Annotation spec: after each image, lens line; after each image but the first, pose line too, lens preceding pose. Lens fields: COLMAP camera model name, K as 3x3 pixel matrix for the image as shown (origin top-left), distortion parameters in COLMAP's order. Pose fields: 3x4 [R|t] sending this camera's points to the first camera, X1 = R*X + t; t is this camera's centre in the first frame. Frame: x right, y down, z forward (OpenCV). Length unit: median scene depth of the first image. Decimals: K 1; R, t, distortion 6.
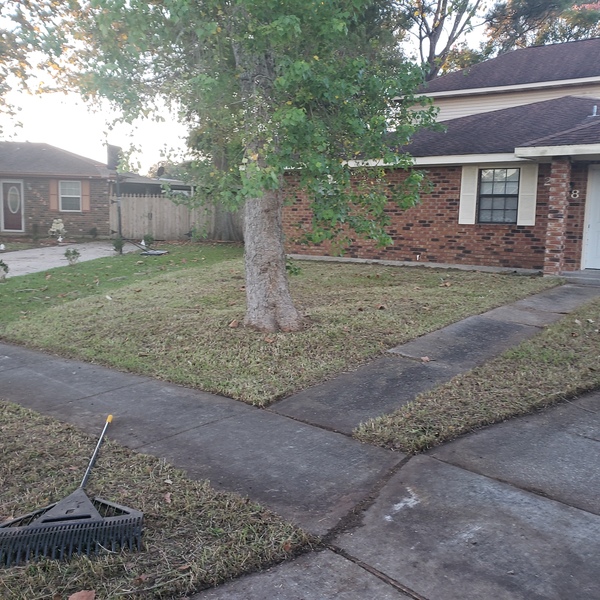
lens RADIAL K [[621.2, 0, 296.7], [0, 621.2, 301.3], [0, 0, 1]] dist [0.121902, -0.296103]
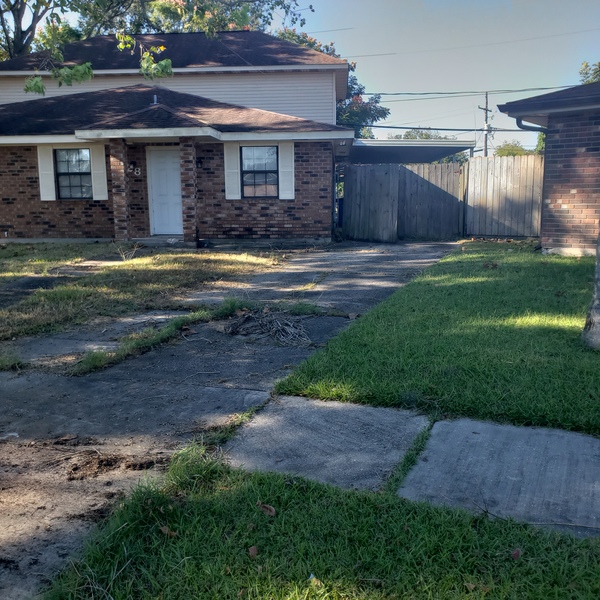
lens RADIAL K [[624.3, 0, 292.3], [0, 624.3, 305.3], [0, 0, 1]] dist [0.154089, -0.450583]
pose [[0.850978, -0.116466, 0.512126, 0.060722], [0.099196, 0.993194, 0.061038, 0.036240], [-0.515749, -0.001141, 0.856739, -0.168932]]
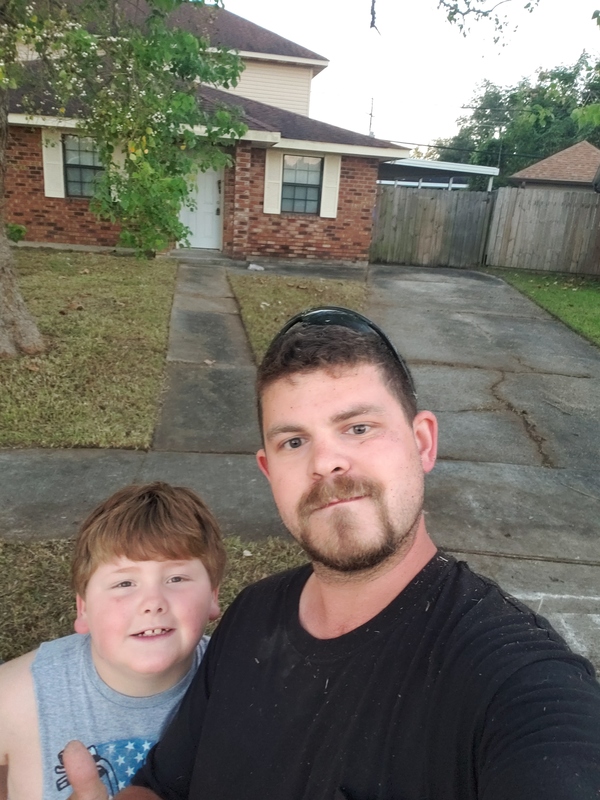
lens RADIAL K [[610.9, 0, 305.1], [0, 610.9, 406.3], [0, 0, 1]] dist [0.100030, -0.135474]
pose [[0.694031, -0.204336, 0.690338, -0.193136], [0.044827, 0.969281, 0.241835, -0.036218], [-0.718548, -0.136895, 0.681872, 0.094105]]
